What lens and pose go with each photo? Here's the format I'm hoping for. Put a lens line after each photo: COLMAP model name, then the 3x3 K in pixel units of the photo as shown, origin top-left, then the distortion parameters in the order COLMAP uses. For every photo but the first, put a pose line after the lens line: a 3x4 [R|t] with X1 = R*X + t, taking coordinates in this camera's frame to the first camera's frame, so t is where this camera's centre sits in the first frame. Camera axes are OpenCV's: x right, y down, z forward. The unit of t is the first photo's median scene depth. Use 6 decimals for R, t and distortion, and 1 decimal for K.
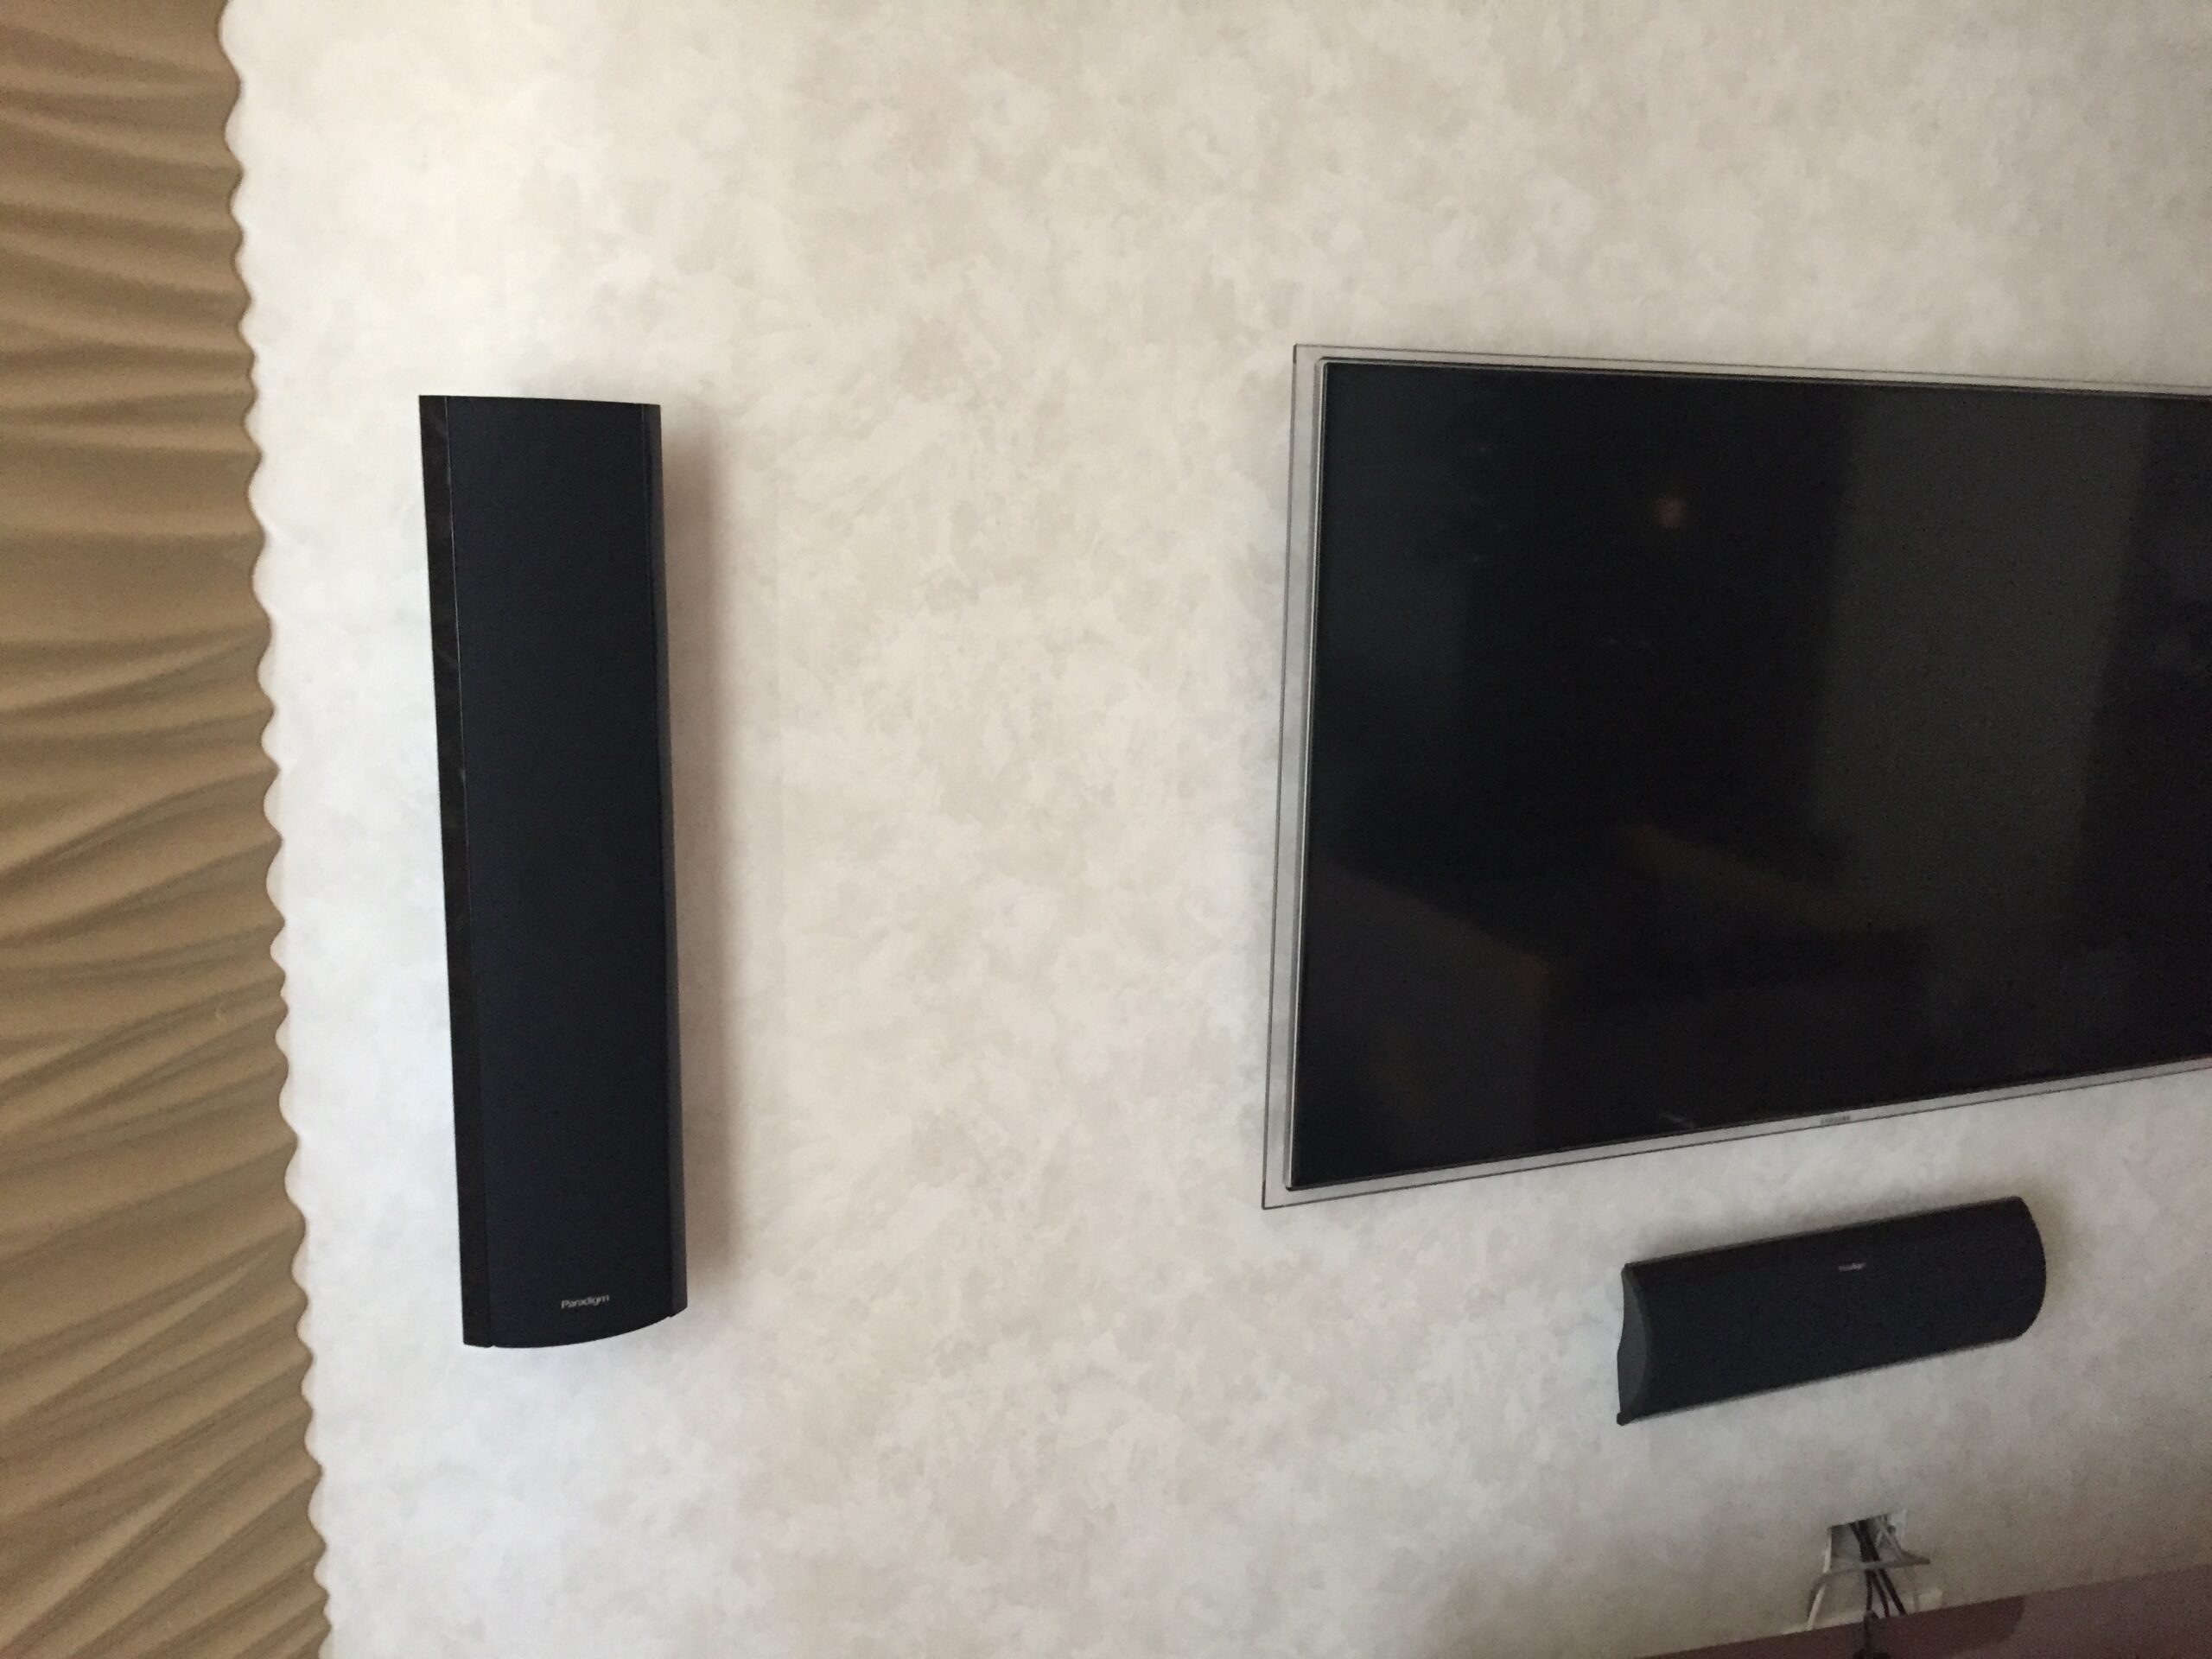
lens RADIAL K [[1894.2, 0, 1102.8], [0, 1894.2, 821.1], [0, 0, 1]] dist [0.065263, -0.069459]
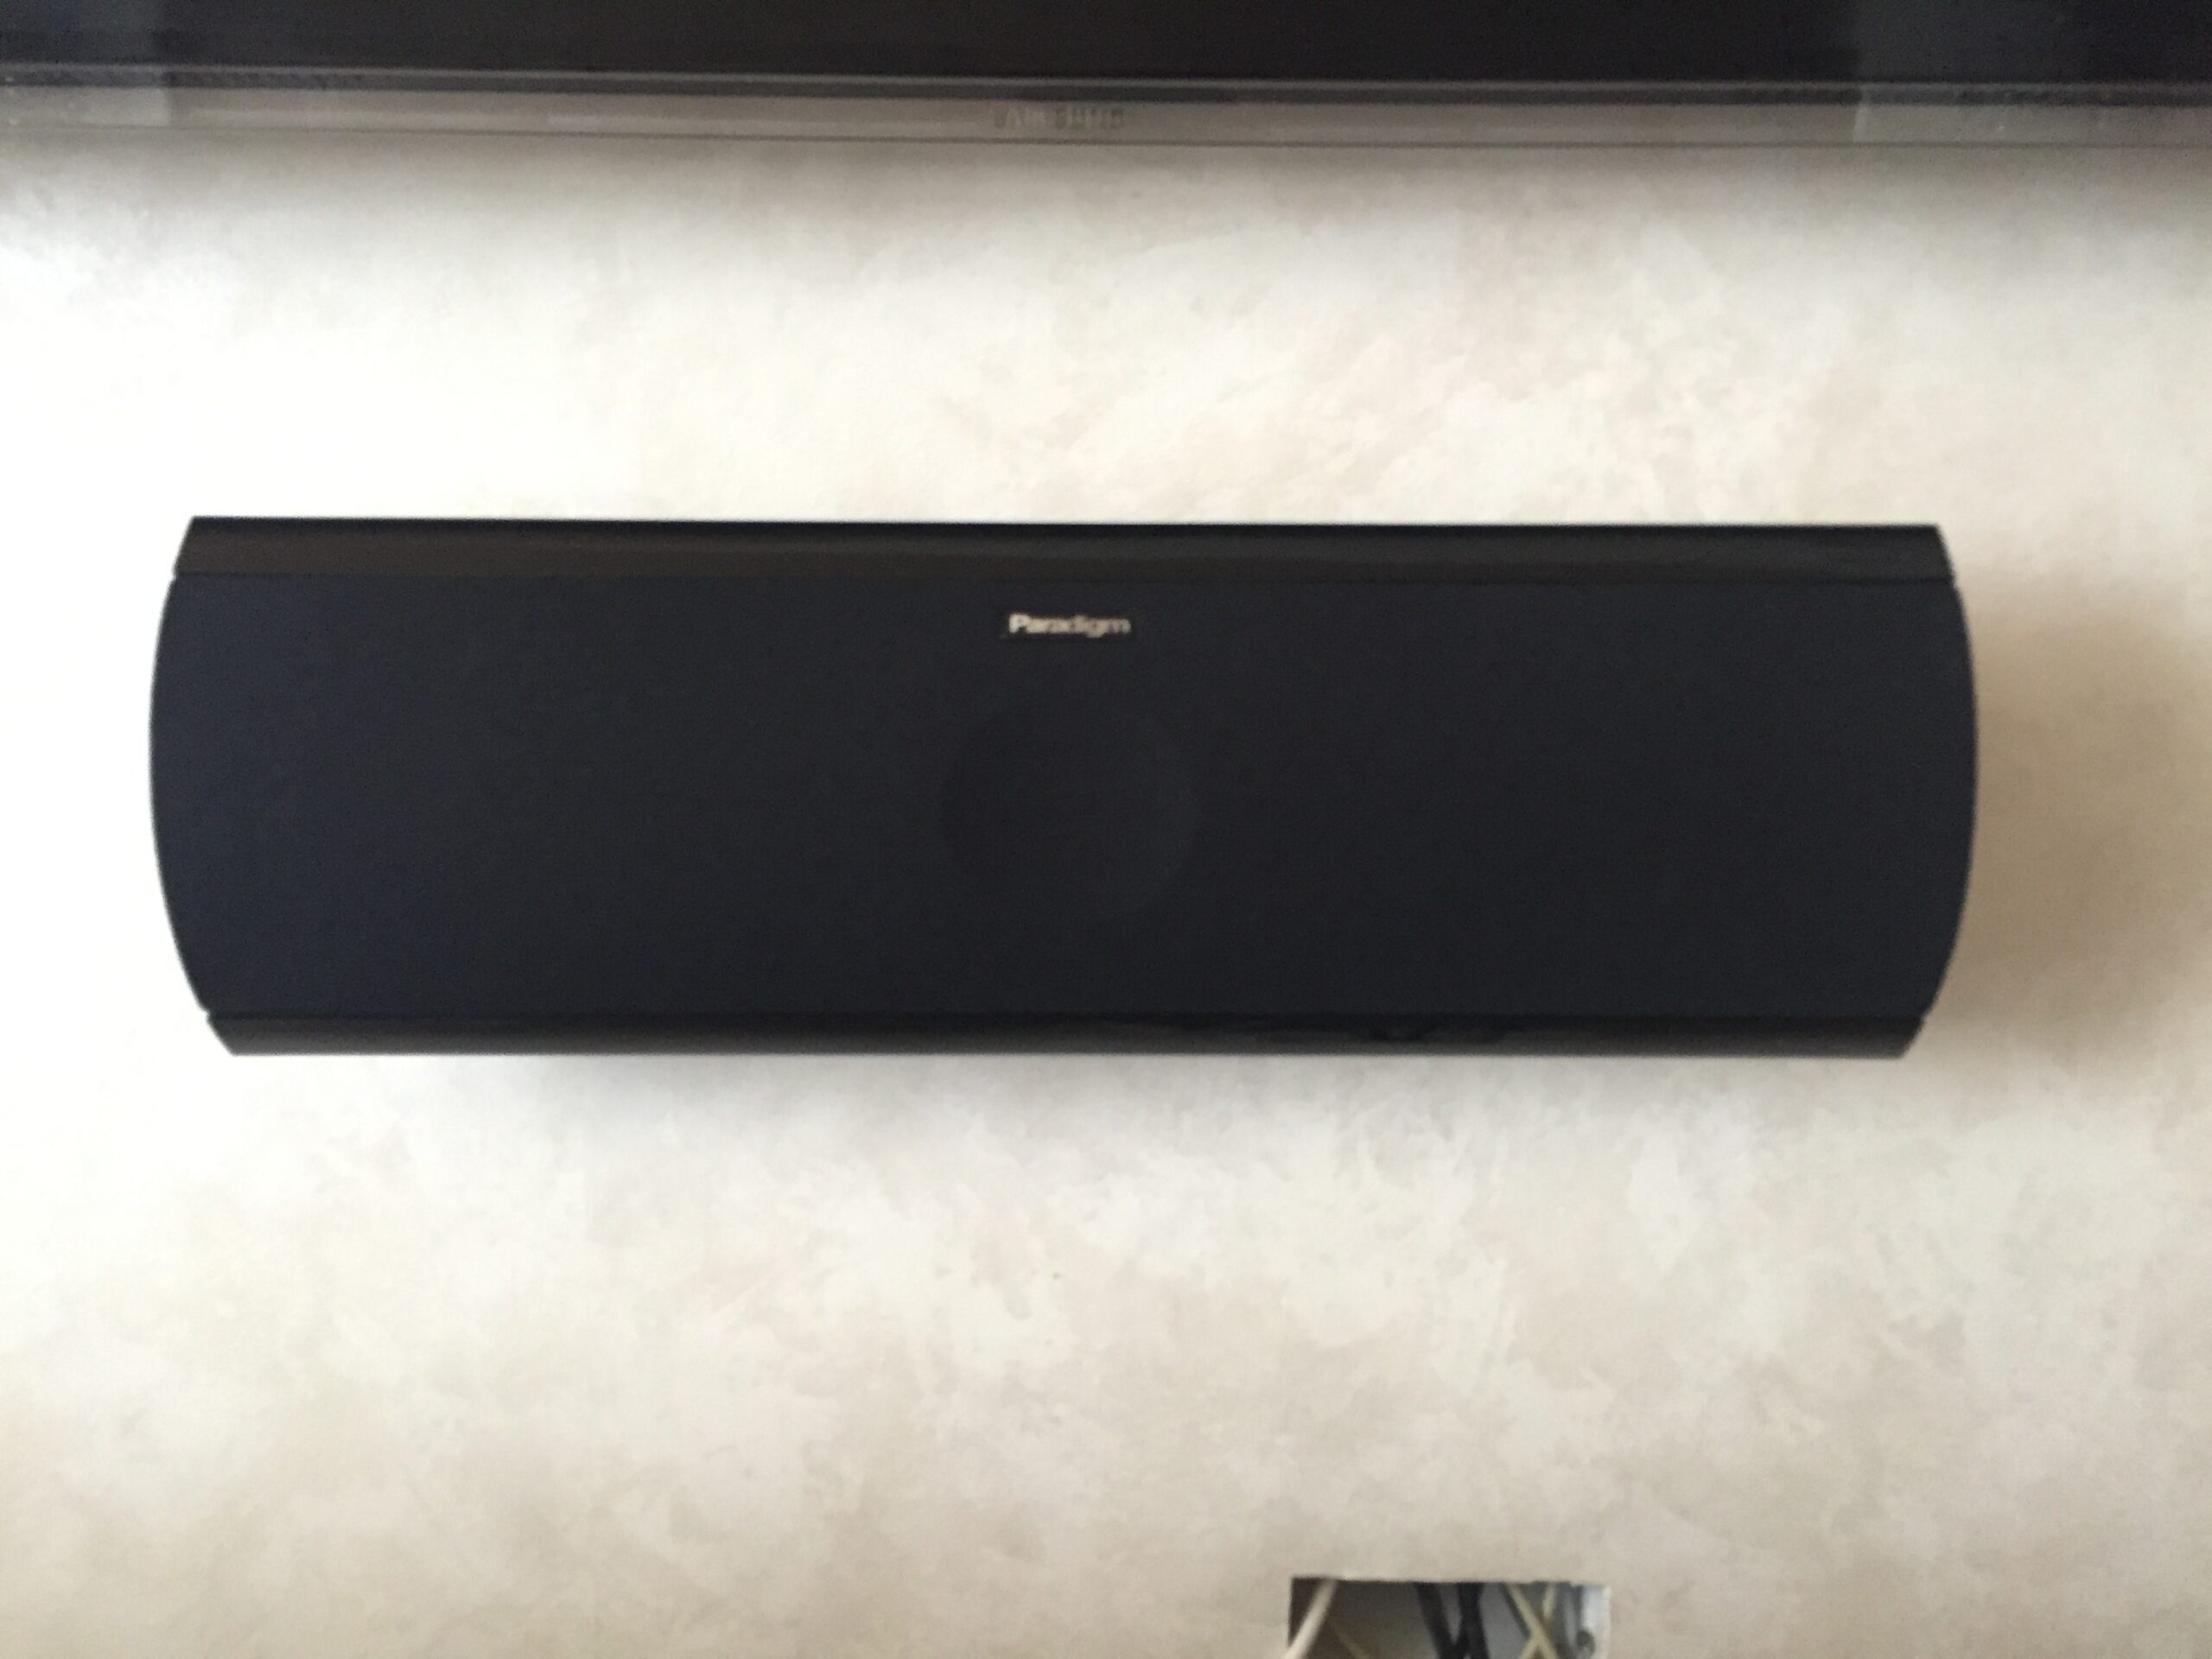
lens RADIAL K [[1894.2, 0, 1102.8], [0, 1894.2, 829.4], [0, 0, 1]] dist [0.065263, -0.069459]
pose [[0.916753, 0.049287, -0.396402, 0.609557], [-0.057716, 0.998289, -0.009355, 0.317275], [0.395263, 0.031455, 0.918029, 0.884671]]
